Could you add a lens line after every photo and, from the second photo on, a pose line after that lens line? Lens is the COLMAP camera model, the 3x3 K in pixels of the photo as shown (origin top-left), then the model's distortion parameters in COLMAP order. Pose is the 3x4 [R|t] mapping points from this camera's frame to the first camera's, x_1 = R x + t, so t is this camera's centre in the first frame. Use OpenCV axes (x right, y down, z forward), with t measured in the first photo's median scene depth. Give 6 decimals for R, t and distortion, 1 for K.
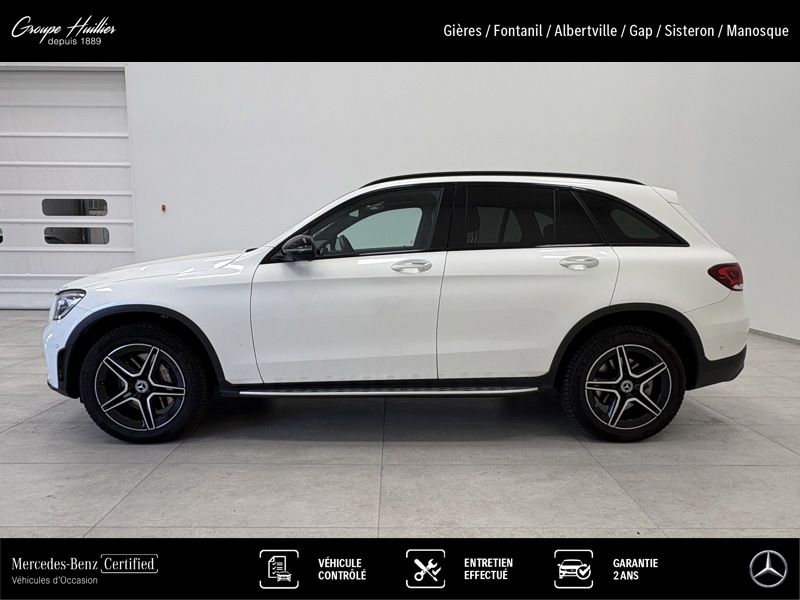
lens RADIAL K [[491.5, 0, 400.0], [0, 491.5, 300.0], [0, 0, 1]] dist [-0.001007, -0.000689]
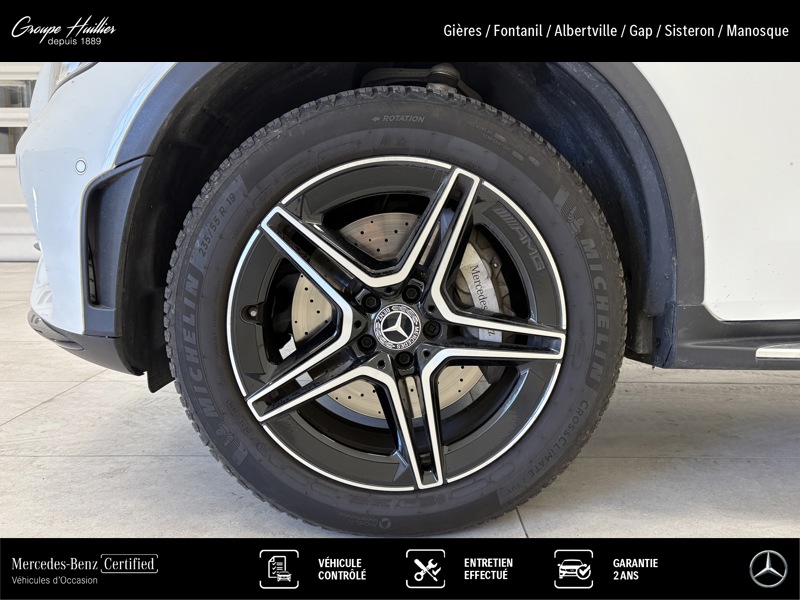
lens RADIAL K [[609.7, 0, 400.0], [0, 609.7, 300.0], [0, 0, 1]] dist [0.059355, -0.081920]
pose [[0.999998, 0.000000, -0.001810, -0.525353], [0.000042, 0.999728, 0.023343, 0.154342], [0.001810, -0.023343, 0.999726, 0.669275]]
